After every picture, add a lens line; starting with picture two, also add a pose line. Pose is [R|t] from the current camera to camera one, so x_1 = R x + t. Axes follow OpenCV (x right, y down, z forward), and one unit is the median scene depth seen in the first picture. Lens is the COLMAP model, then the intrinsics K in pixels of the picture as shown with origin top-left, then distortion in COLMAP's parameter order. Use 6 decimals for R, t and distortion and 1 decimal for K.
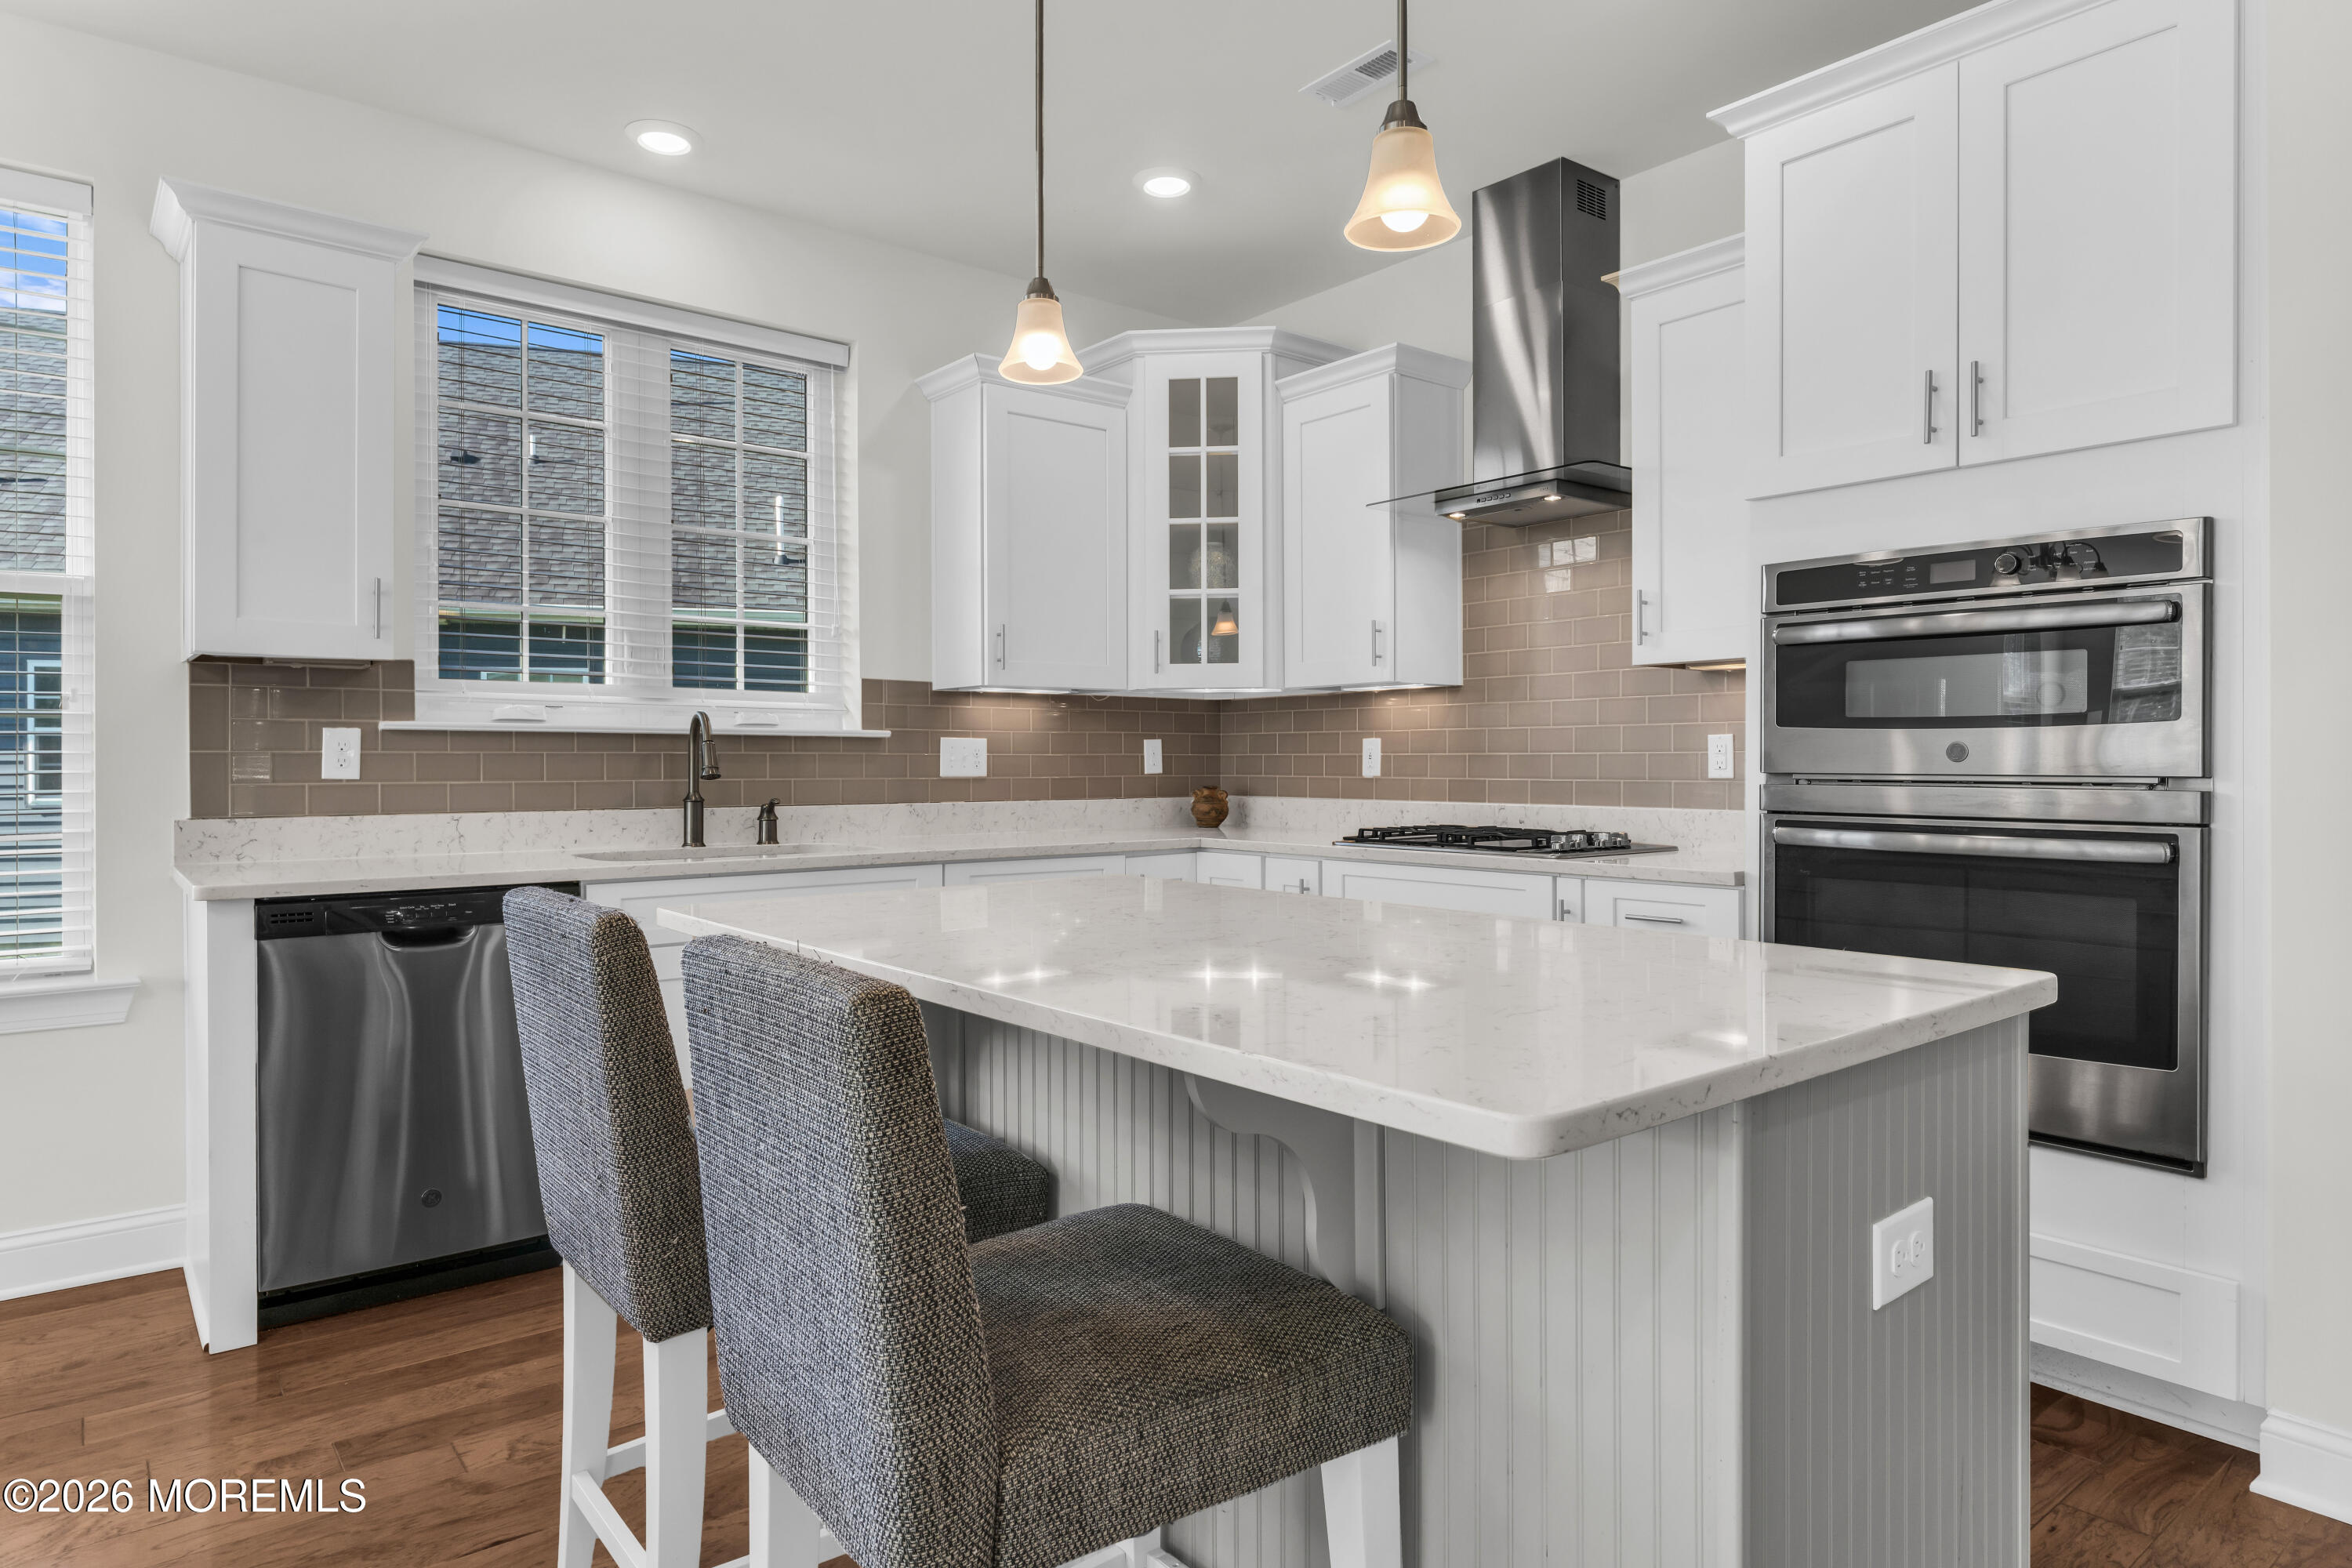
lens RADIAL K [[1368.8, 0, 1165.5], [0, 1368.8, 771.9], [0, 0, 1]] dist [0.002133, 0.000259]
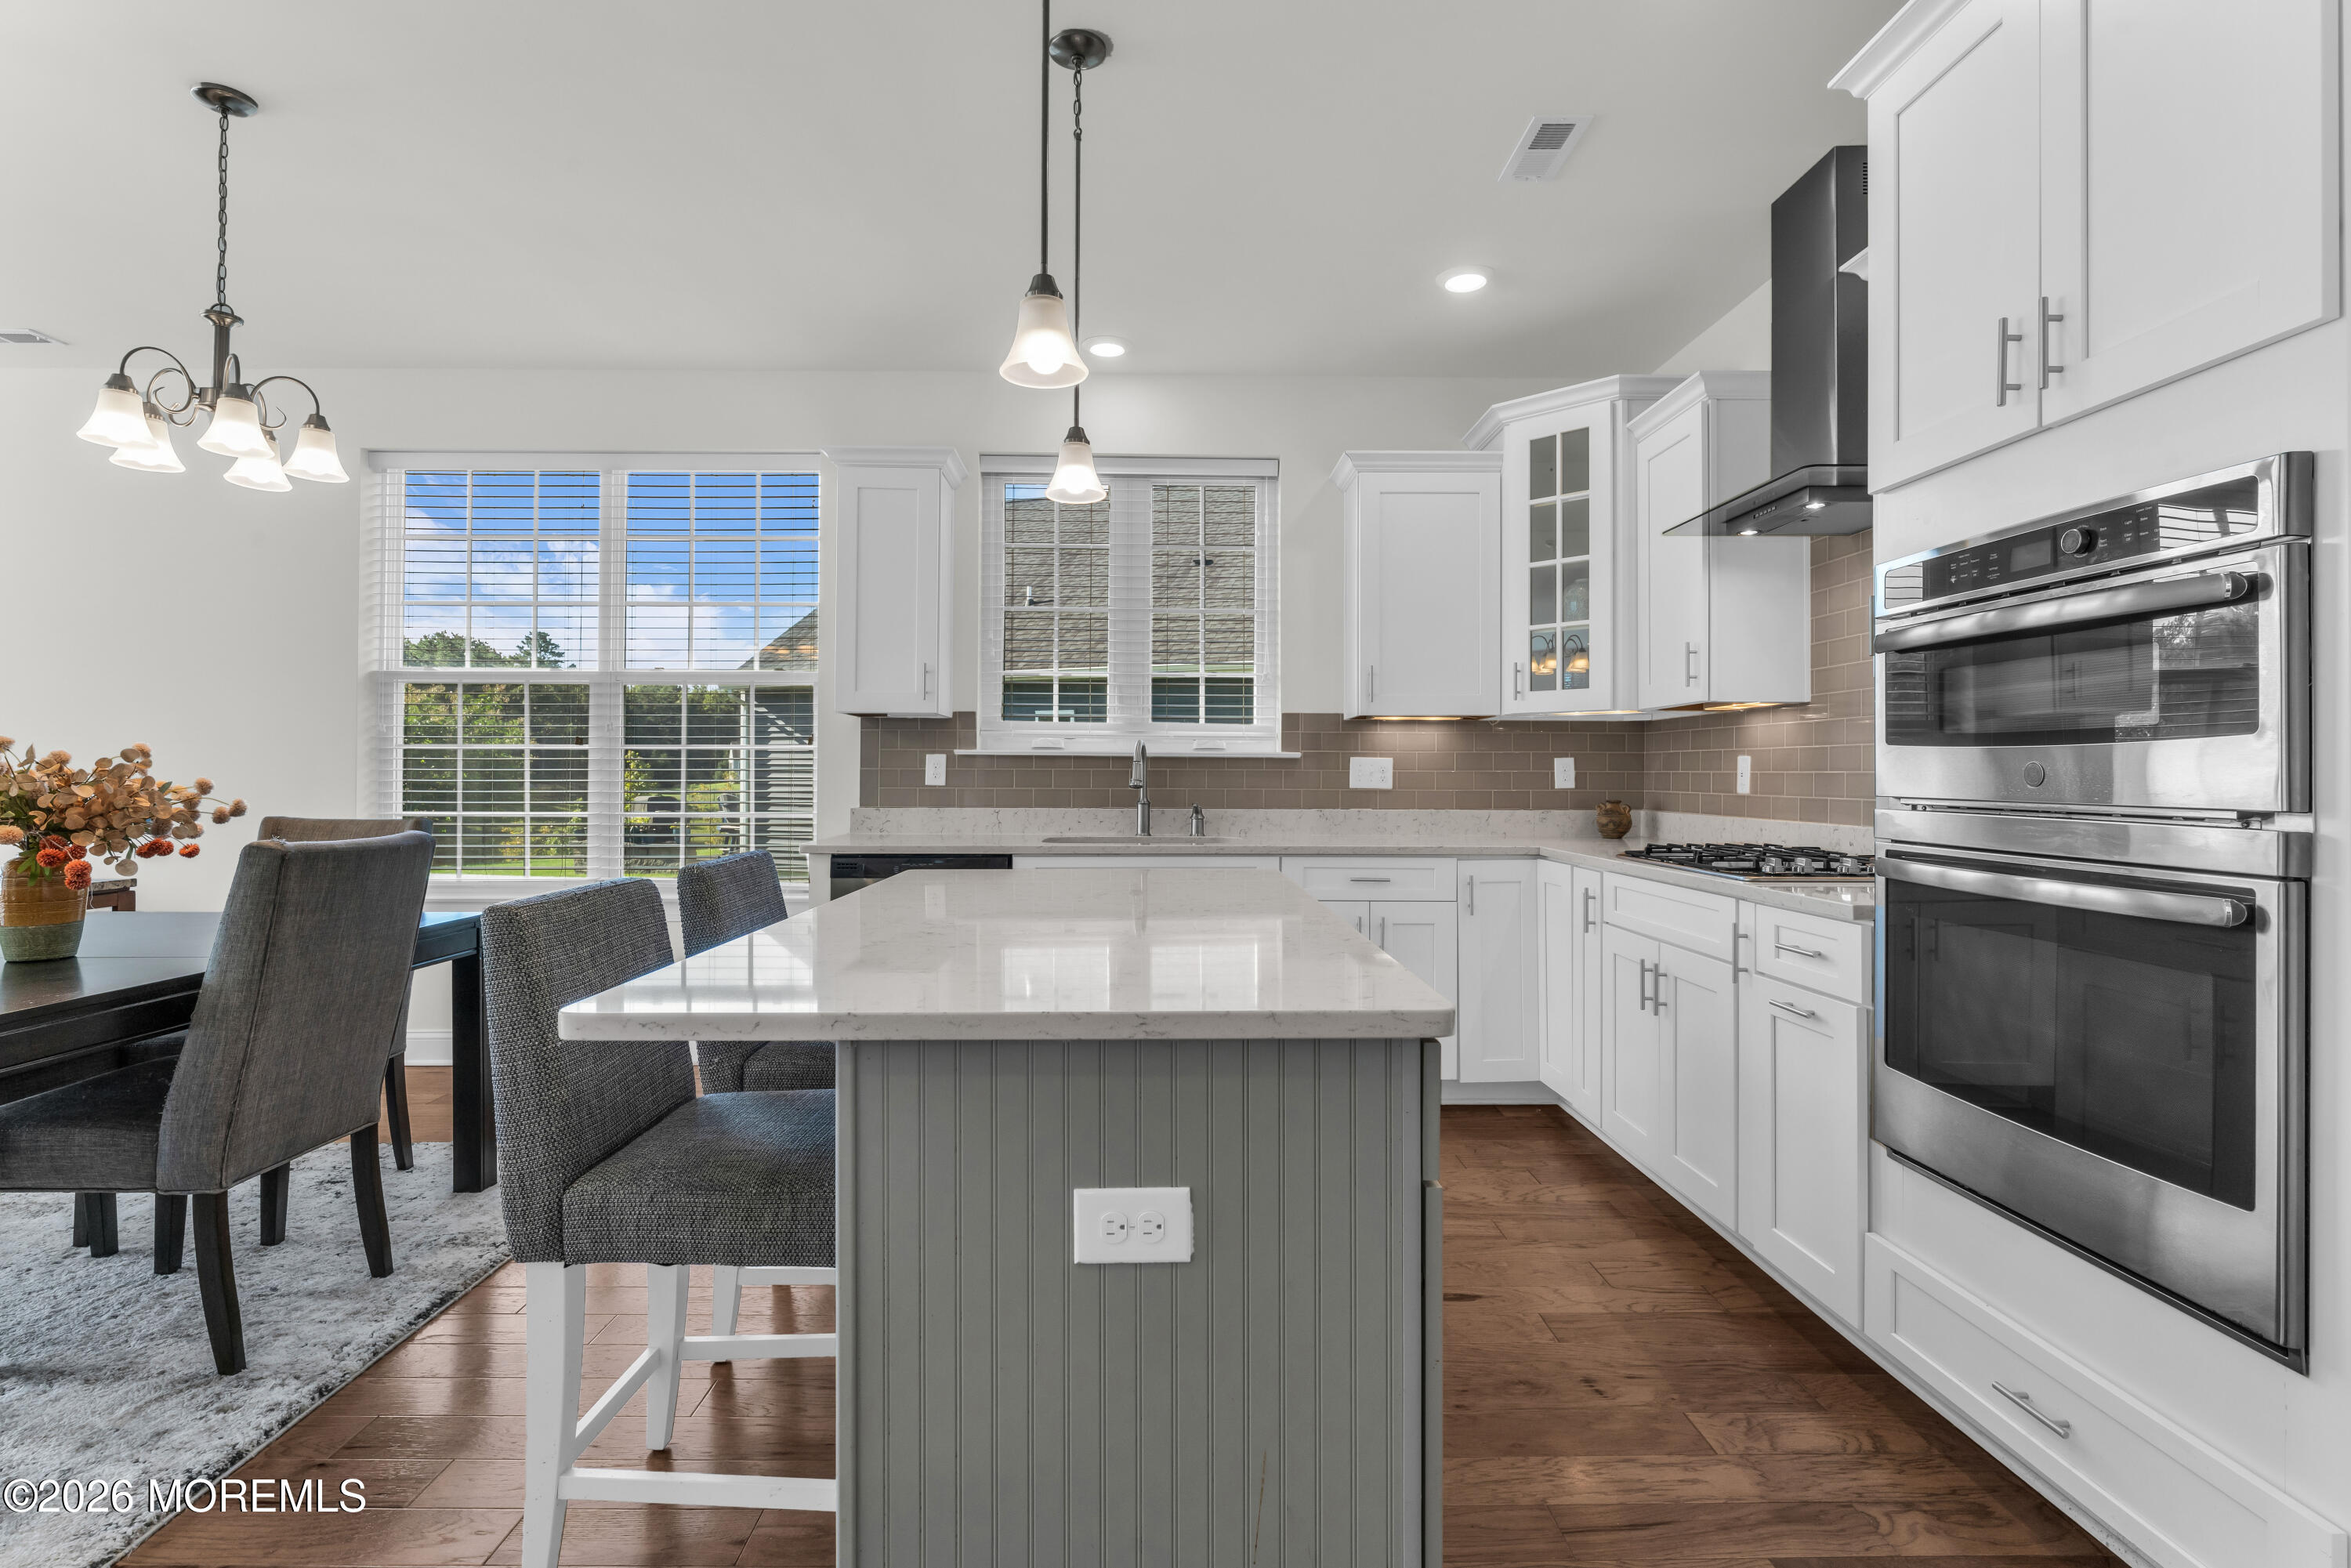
lens RADIAL K [[1122.5, 0, 1169.5], [0, 1122.5, 764.6], [0, 0, 1]] dist [0.000192, 0.000249]
pose [[0.787089, -0.000491, -0.616840, 0.353445], [-0.009160, 0.999880, -0.012485, -0.004251], [0.616772, 0.015477, 0.786990, 0.091867]]
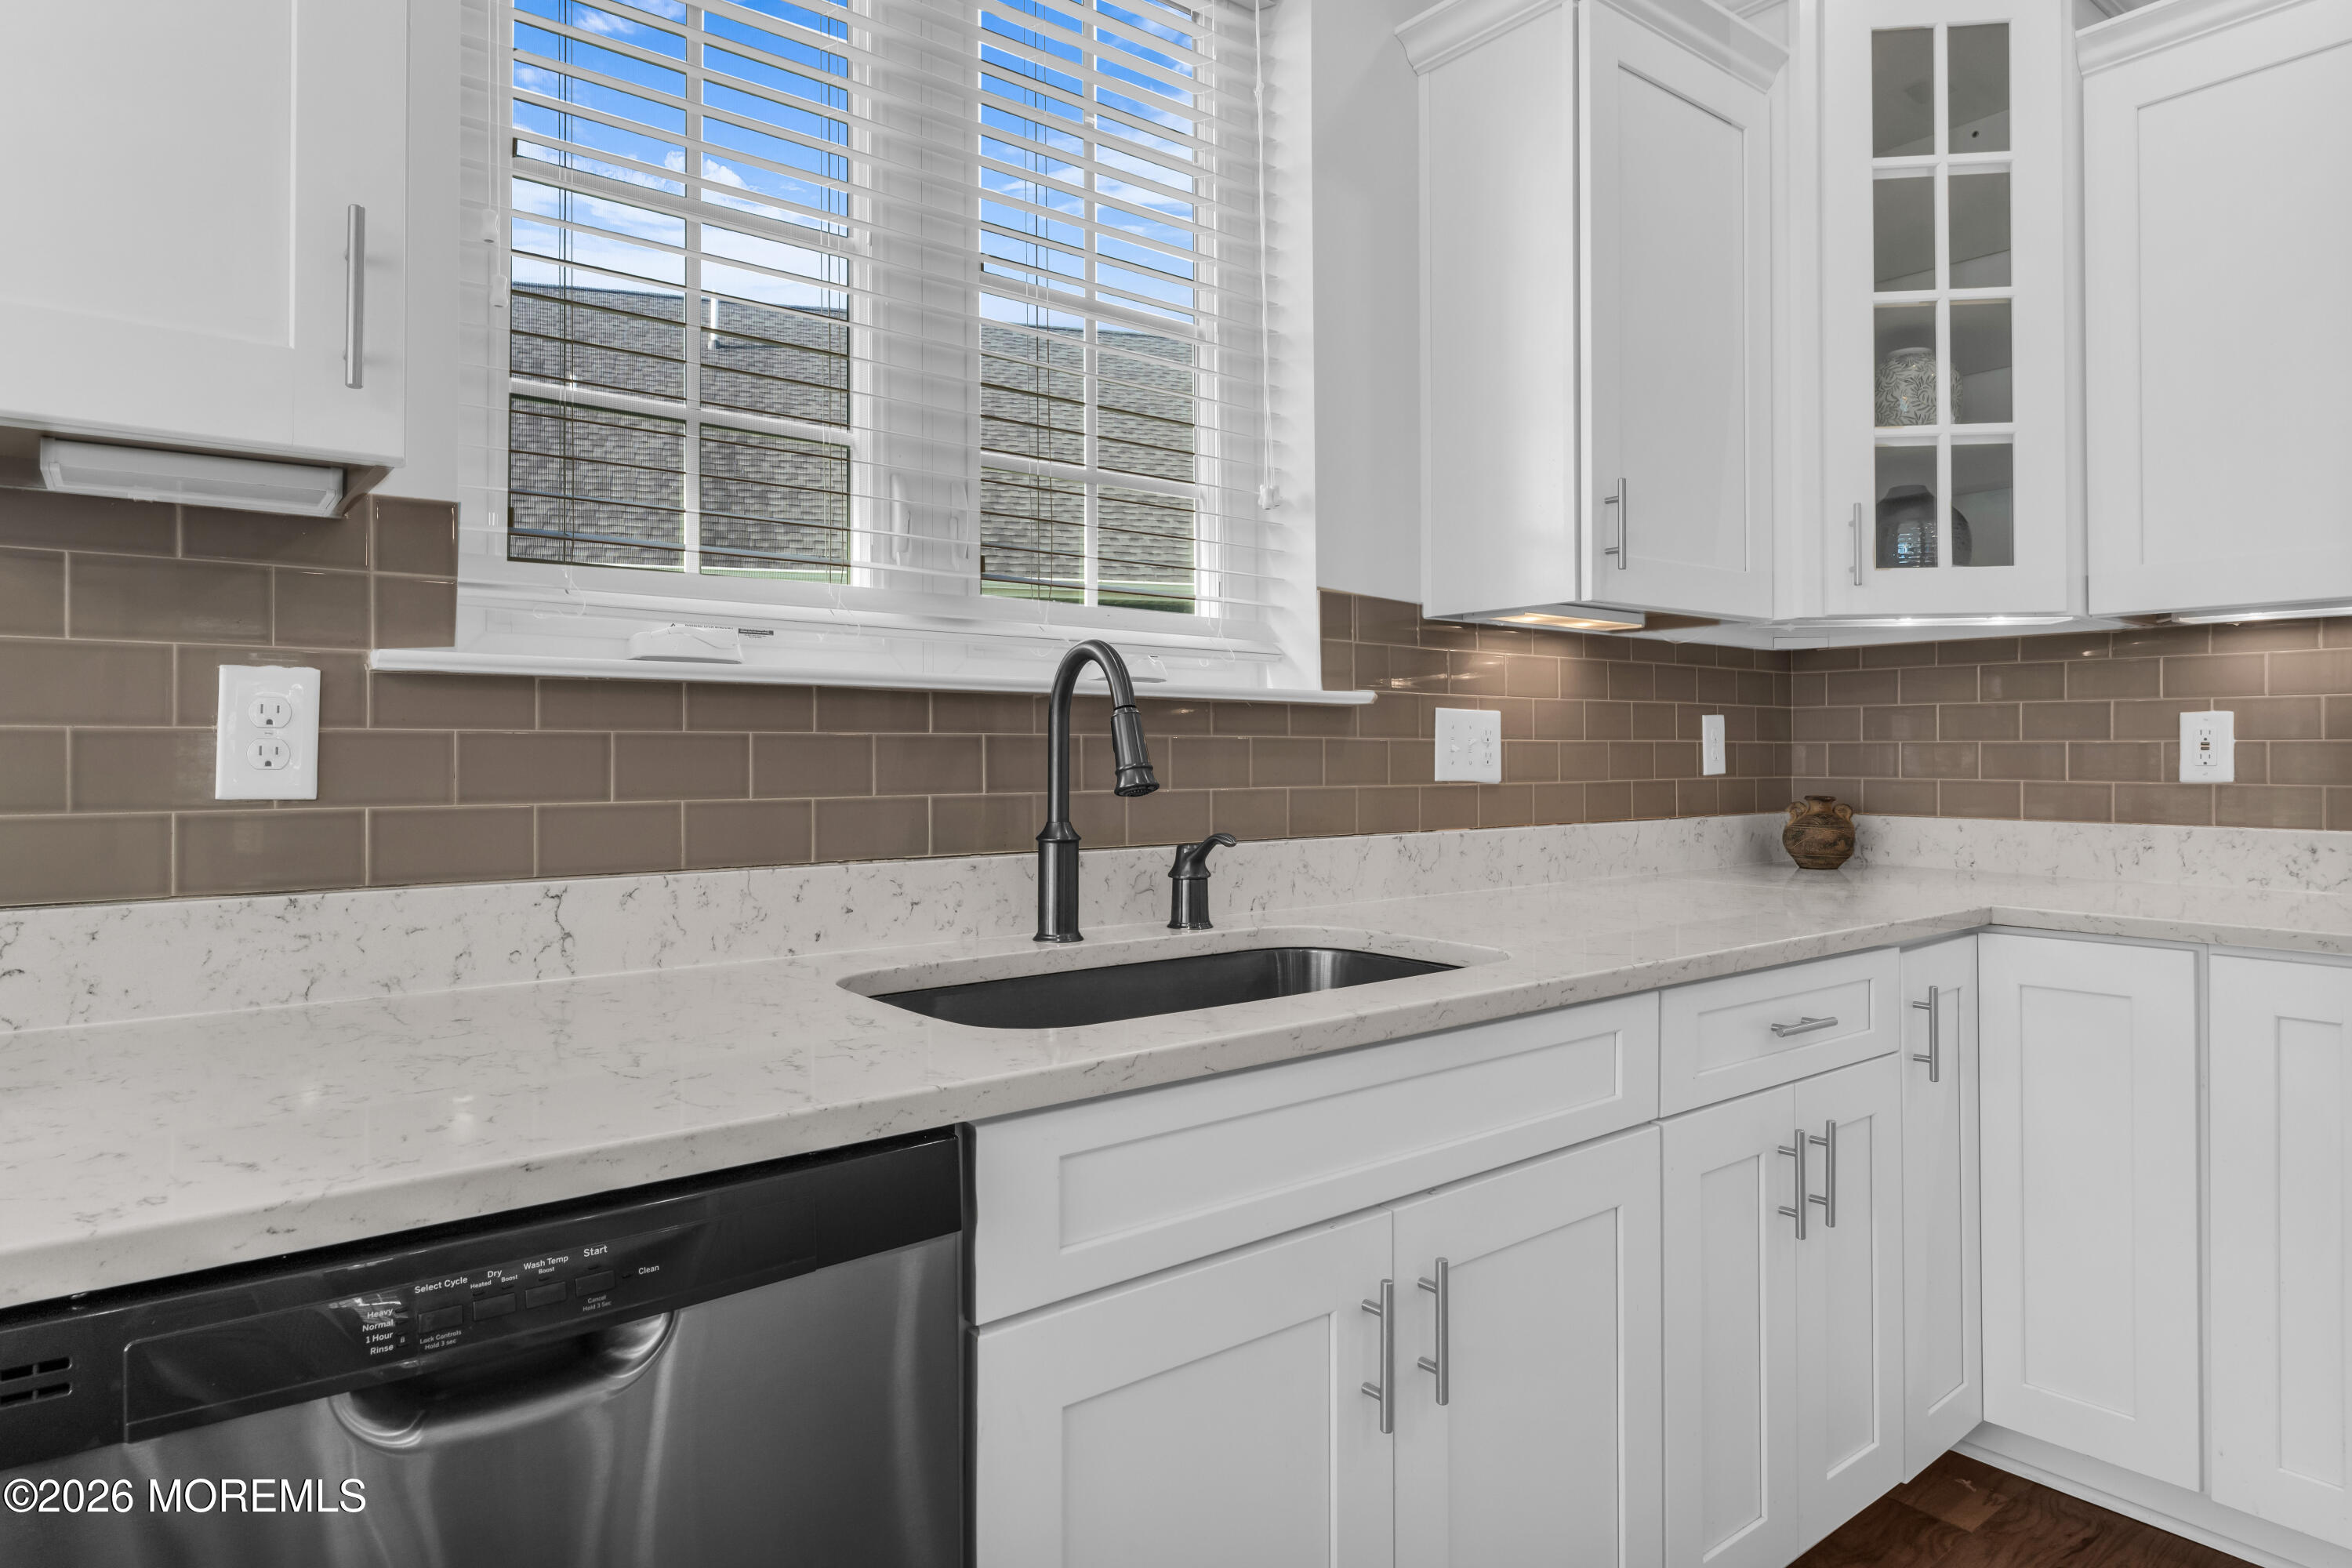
lens RADIAL K [[1366.5, 0, 1159.1], [0, 1366.5, 743.2], [0, 0, 1]] dist [-0.003371, -0.001291]
pose [[0.999914, 0.001971, -0.012963, -0.274903], [-0.002146, 0.999906, -0.013526, -0.004271], [0.012935, 0.013553, 0.999824, 0.491976]]
